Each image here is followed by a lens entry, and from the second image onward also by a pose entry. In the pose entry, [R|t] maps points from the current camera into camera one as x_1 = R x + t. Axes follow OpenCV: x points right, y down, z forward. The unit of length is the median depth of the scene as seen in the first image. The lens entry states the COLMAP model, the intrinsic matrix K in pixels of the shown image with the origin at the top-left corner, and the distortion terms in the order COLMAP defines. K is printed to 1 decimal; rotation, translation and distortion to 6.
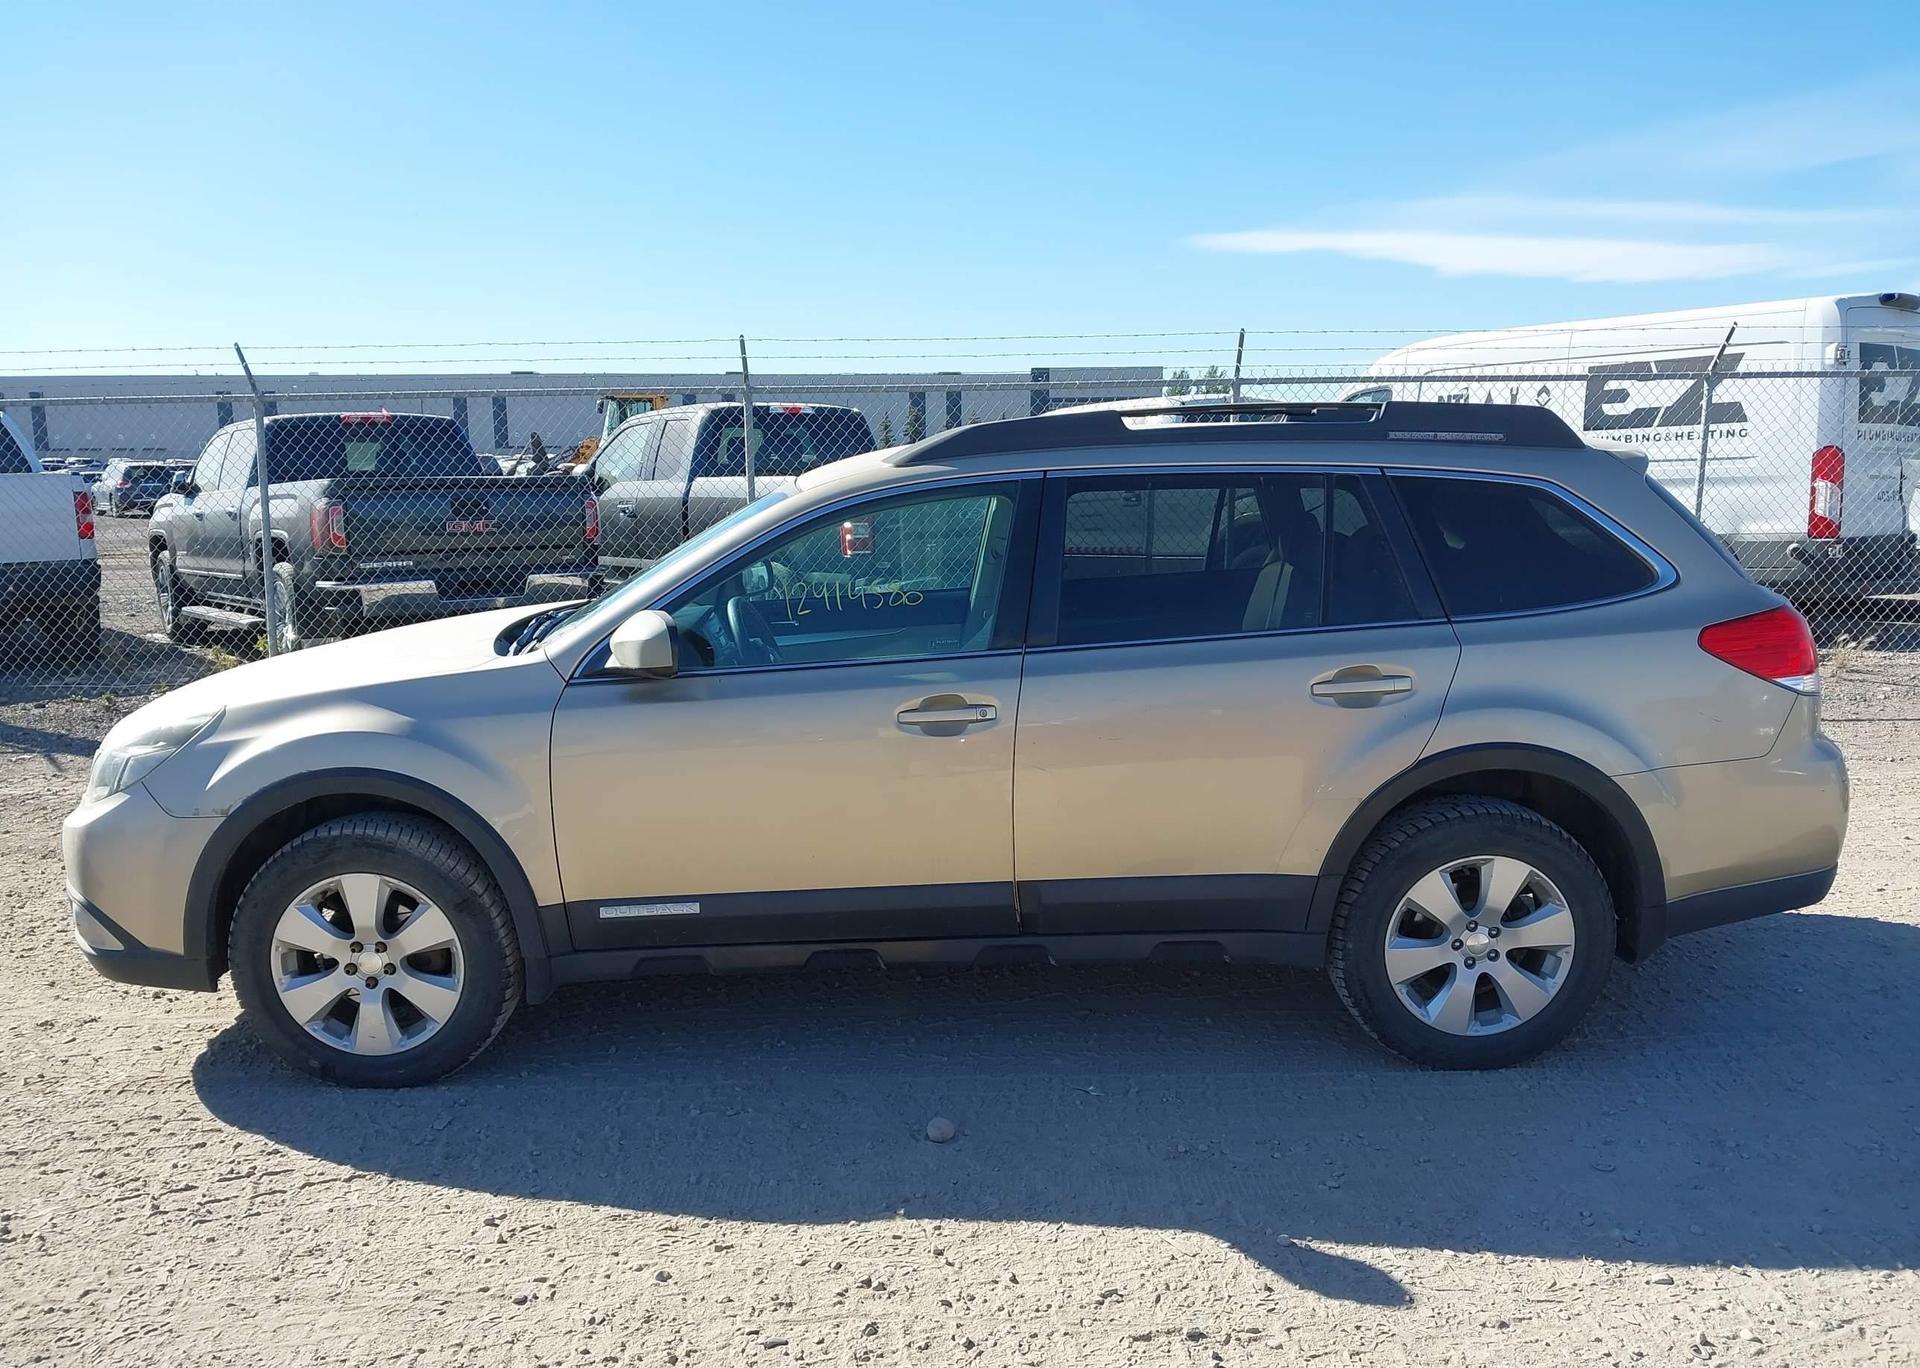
lens RADIAL K [[1541.7, 0, 947.7], [0, 1541.7, 692.4], [0, 0, 1]] dist [0.008931, -0.008533]
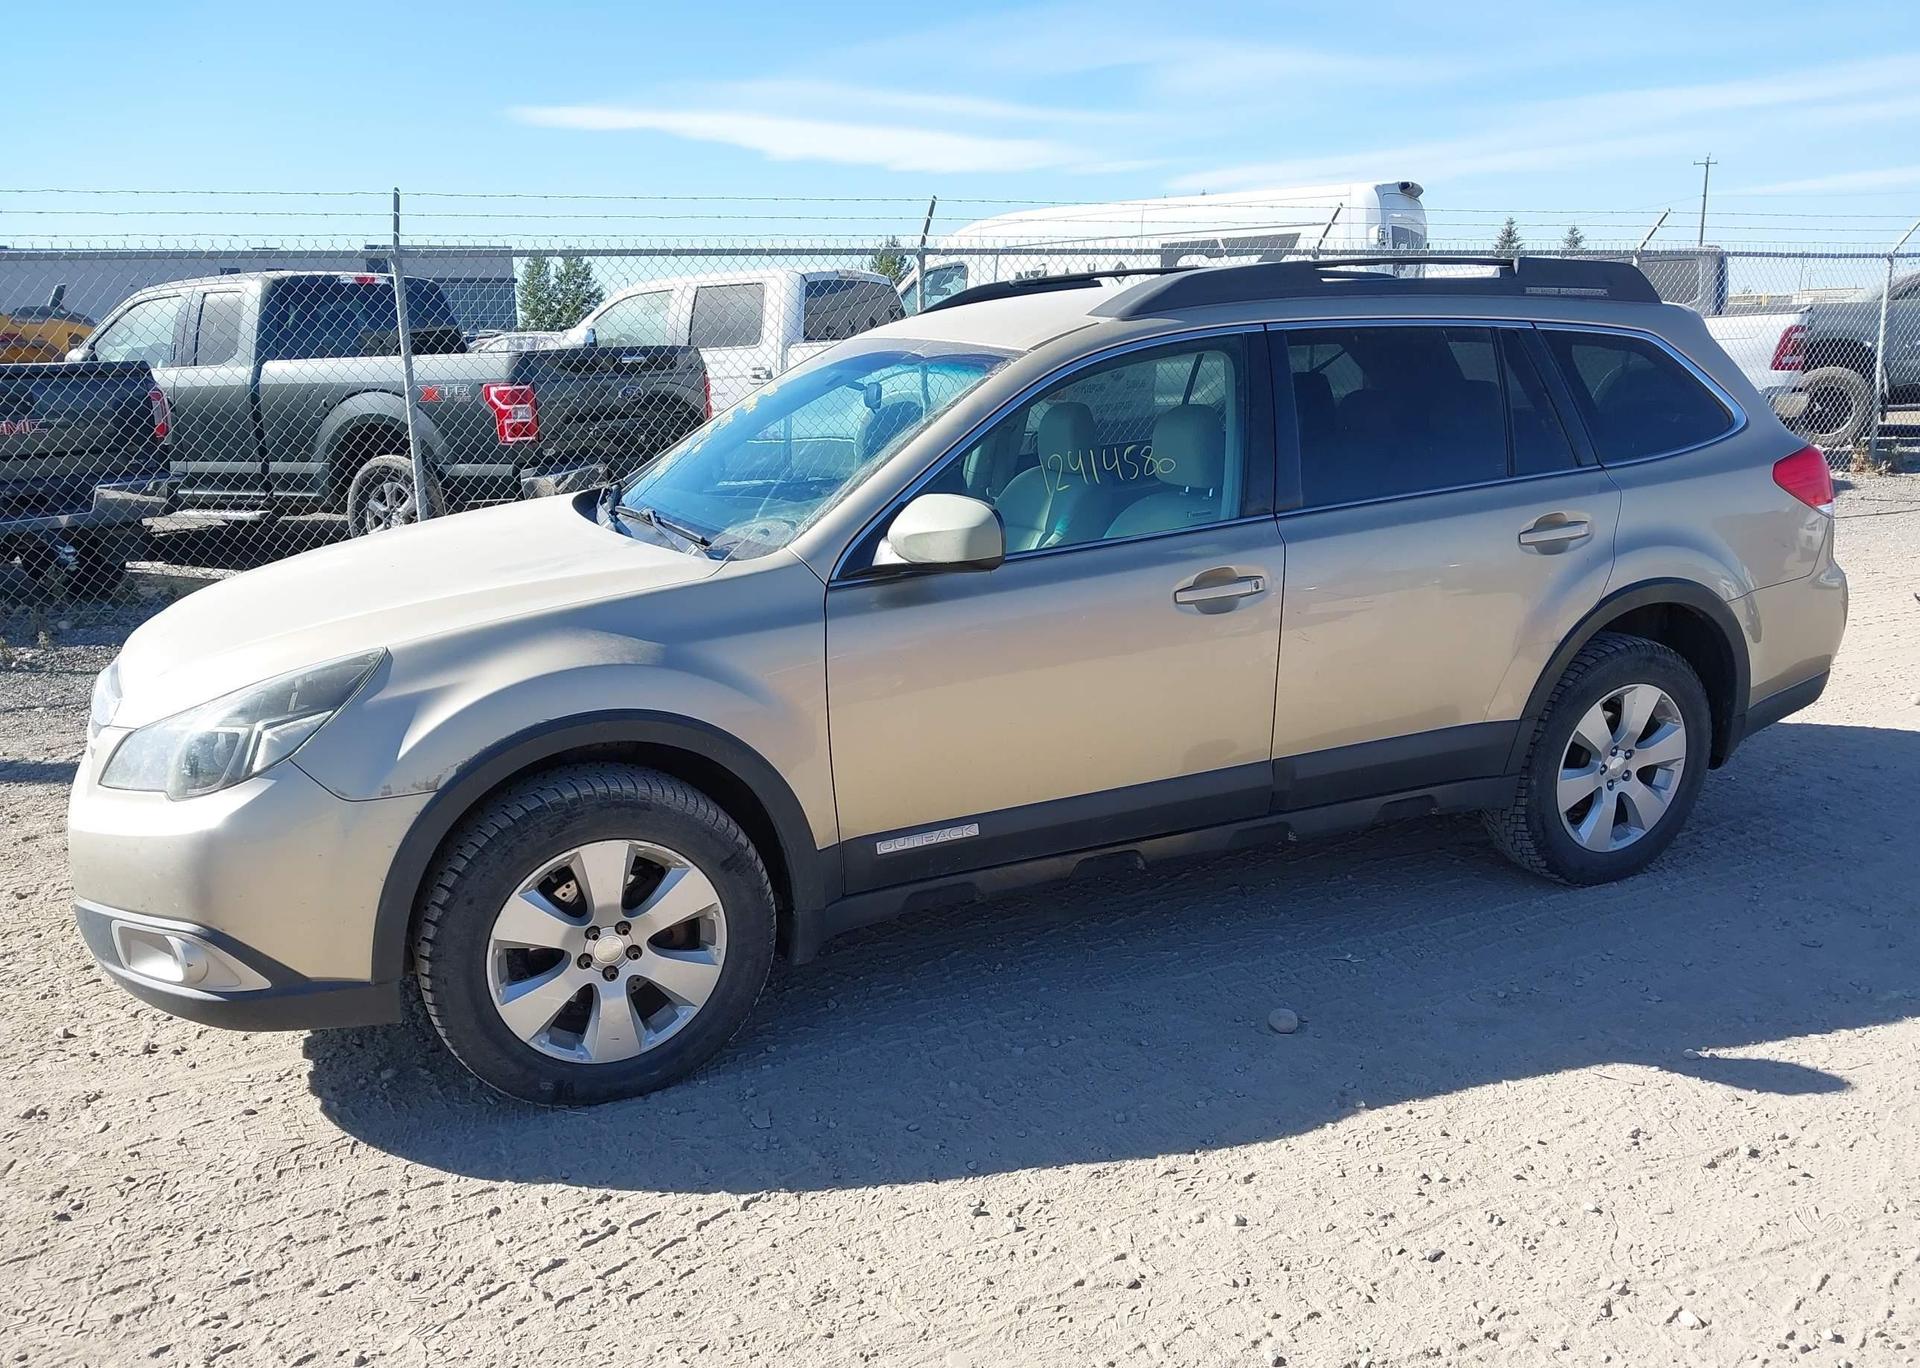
lens RADIAL K [[1525.8, 0, 939.6], [0, 1525.8, 687.5], [0, 0, 1]] dist [0.050888, -0.141301]
pose [[0.918114, -0.097079, 0.384243, -0.506585], [0.069424, 0.993939, 0.085236, -0.017373], [-0.390189, -0.051581, 0.919289, 0.200290]]
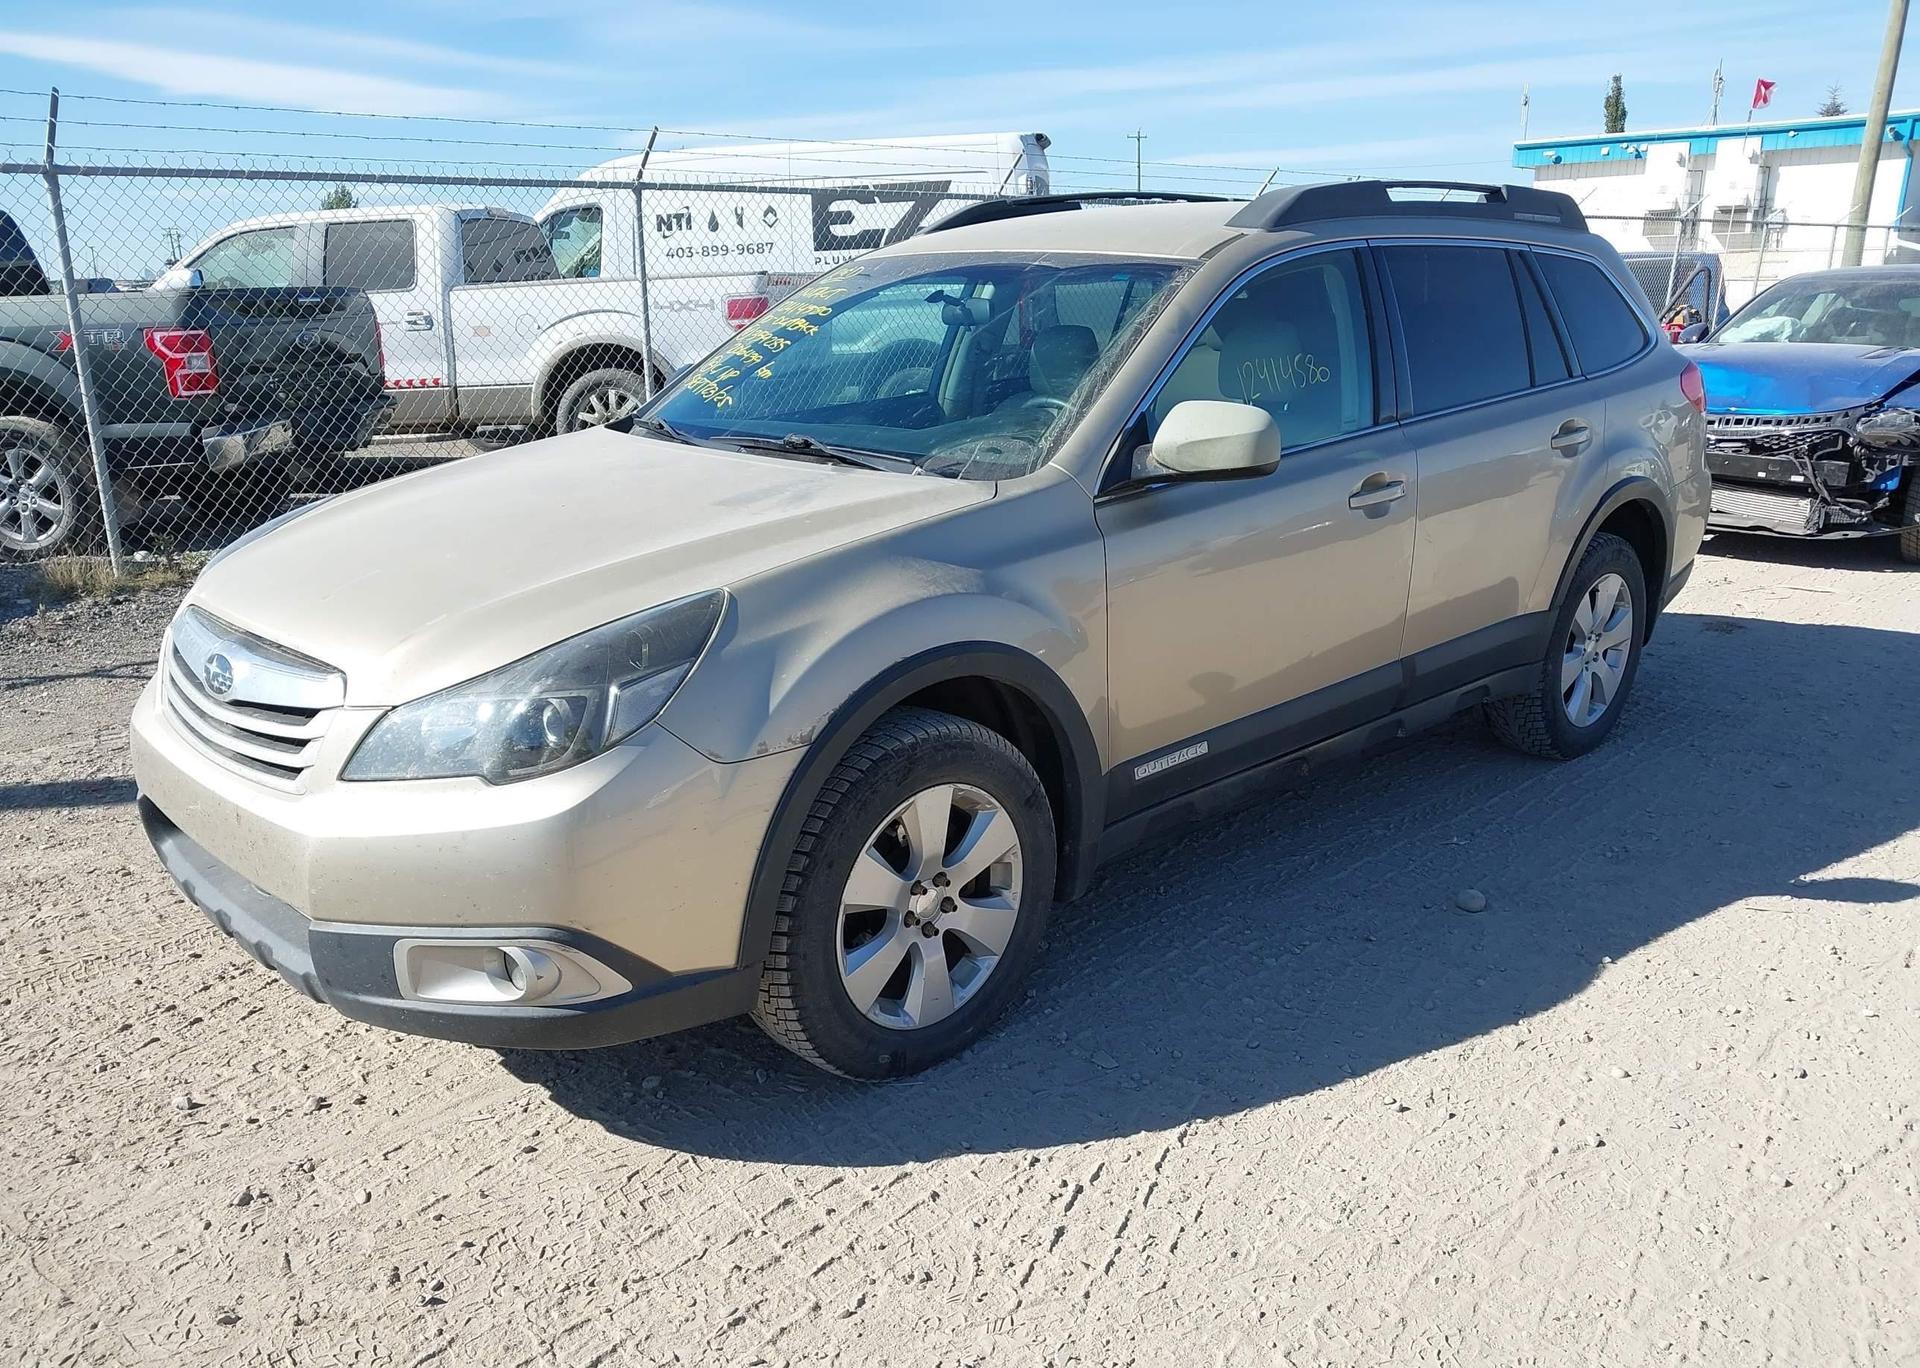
lens RADIAL K [[1541.7, 0, 947.7], [0, 1541.7, 692.4], [0, 0, 1]] dist [0.008931, -0.008533]
pose [[0.736836, -0.174974, 0.653037, -0.829864], [0.109515, 0.984062, 0.140100, -0.028691], [-0.667143, -0.031713, 0.744255, 0.439843]]
